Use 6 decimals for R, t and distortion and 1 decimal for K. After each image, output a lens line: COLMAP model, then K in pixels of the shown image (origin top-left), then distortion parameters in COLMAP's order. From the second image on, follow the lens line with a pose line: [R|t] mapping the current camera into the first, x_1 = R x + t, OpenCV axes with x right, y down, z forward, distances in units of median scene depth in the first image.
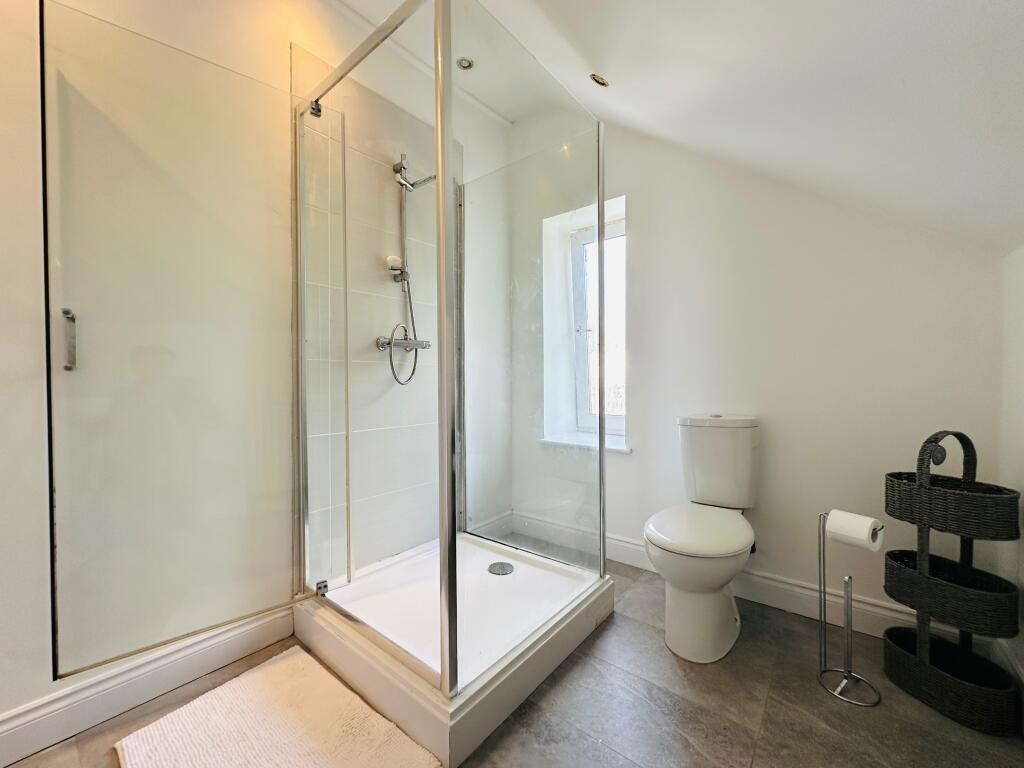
lens RADIAL K [[406.6, 0, 512.1], [0, 406.6, 385.2], [0, 0, 1]] dist [0.000276, 0.000988]
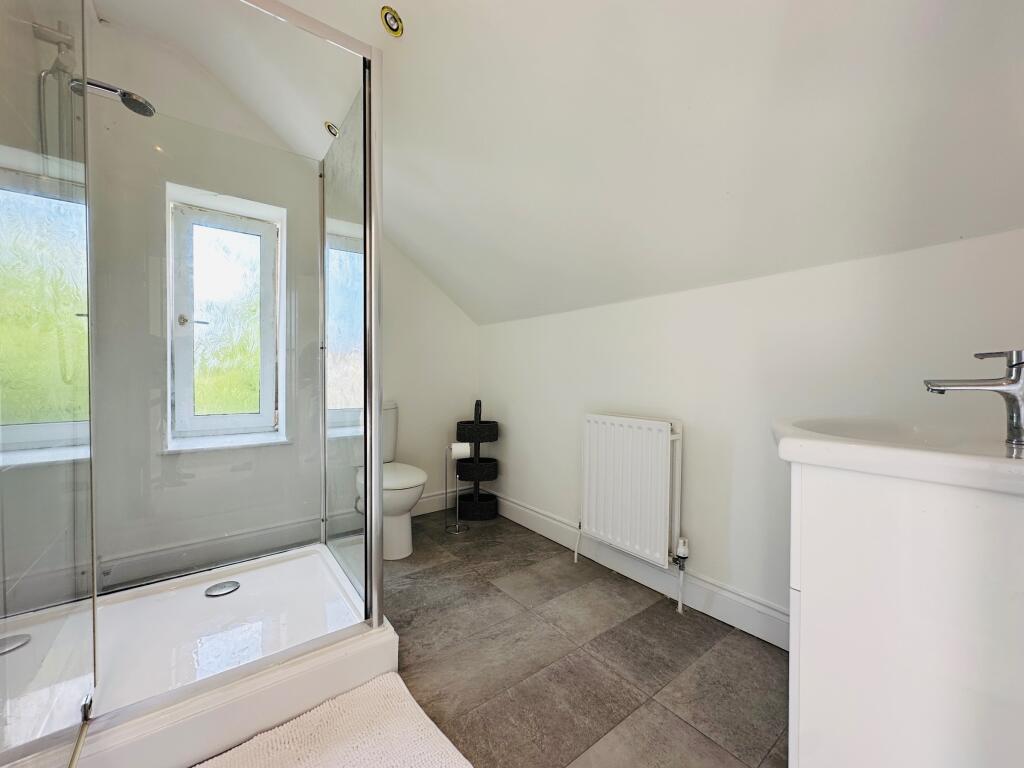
lens RADIAL K [[406.6, 0, 515.4], [0, 406.6, 381.5], [0, 0, 1]] dist [0.000276, 0.000988]
pose [[0.226195, -0.007980, 0.974049, -1.123886], [0.004964, 0.999963, 0.007040, -0.014140], [-0.974069, 0.003243, 0.226226, 0.254436]]
